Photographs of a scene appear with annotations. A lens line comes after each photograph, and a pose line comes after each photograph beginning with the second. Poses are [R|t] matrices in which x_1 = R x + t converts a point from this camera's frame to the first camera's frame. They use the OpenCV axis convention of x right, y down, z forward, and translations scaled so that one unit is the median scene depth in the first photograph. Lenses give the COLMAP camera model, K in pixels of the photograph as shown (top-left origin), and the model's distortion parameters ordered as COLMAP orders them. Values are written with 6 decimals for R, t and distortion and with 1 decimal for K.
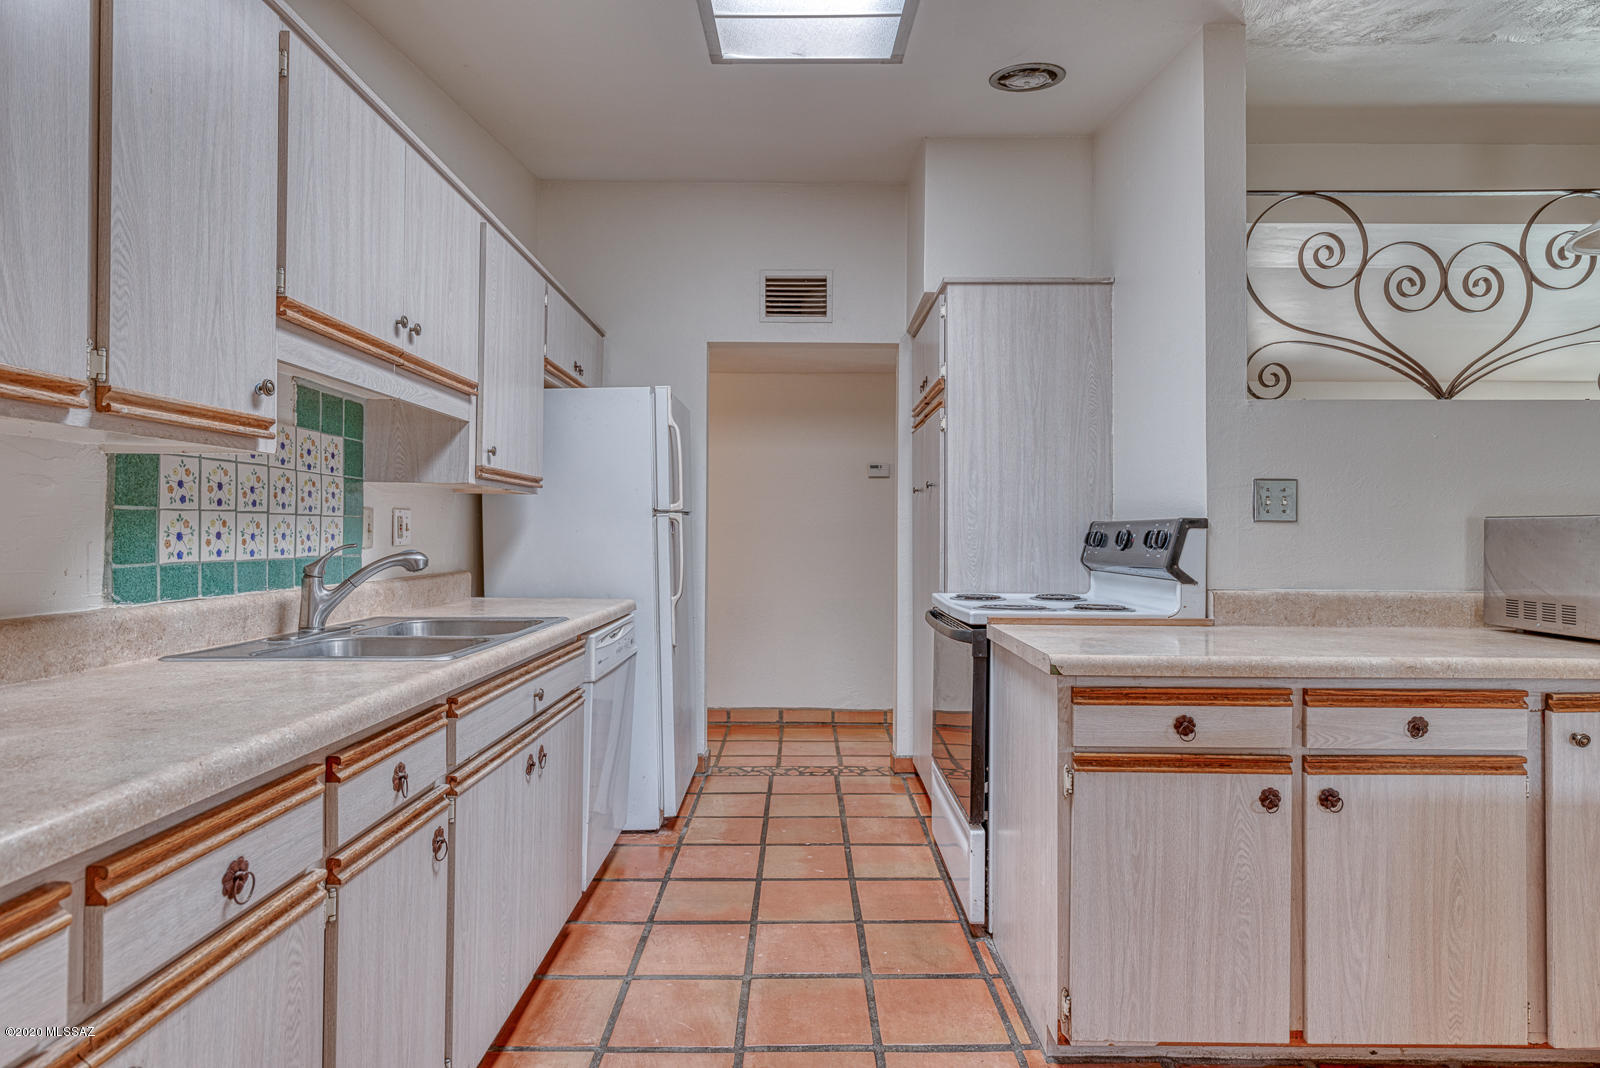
lens RADIAL K [[850.4, 0, 799.0], [0, 850.4, 527.8], [0, 0, 1]] dist [-0.001669, -0.000688]
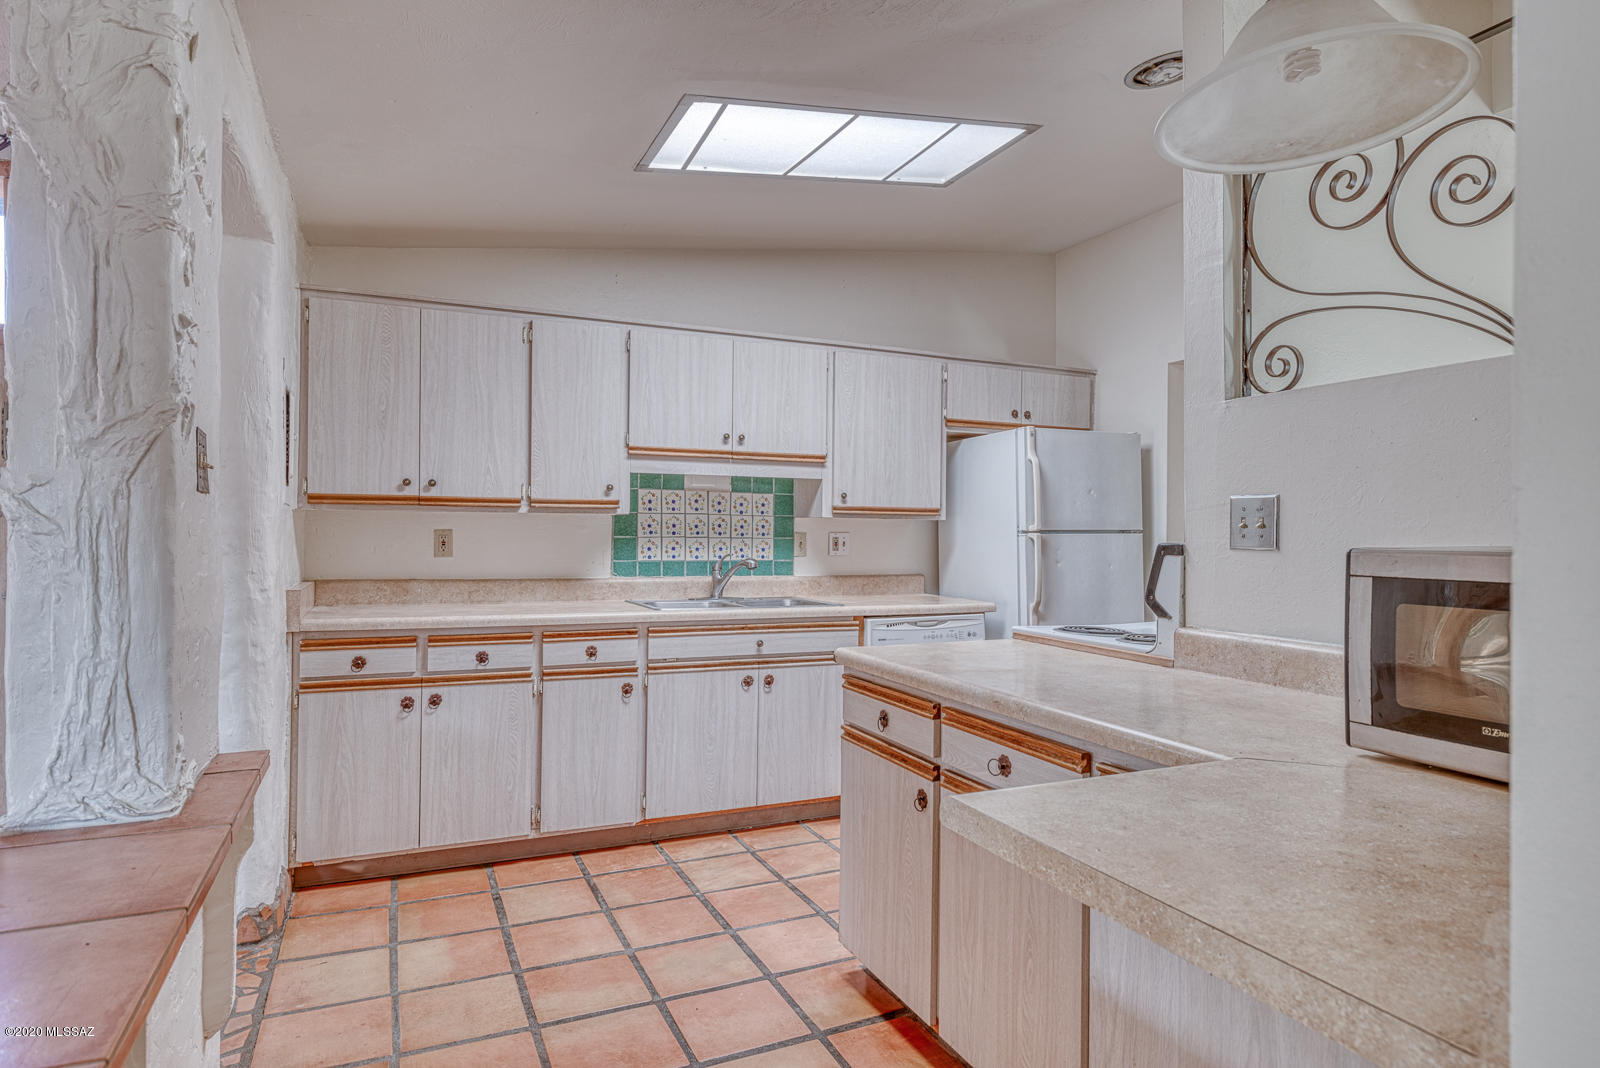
lens RADIAL K [[884.5, 0, 806.2], [0, 884.5, 530.6], [0, 0, 1]] dist [-0.002604, -0.000526]
pose [[0.422799, -0.003897, -0.906215, 1.451755], [-0.001275, 0.999987, -0.004895, -0.025416], [0.906222, 0.003225, 0.422789, 0.347999]]
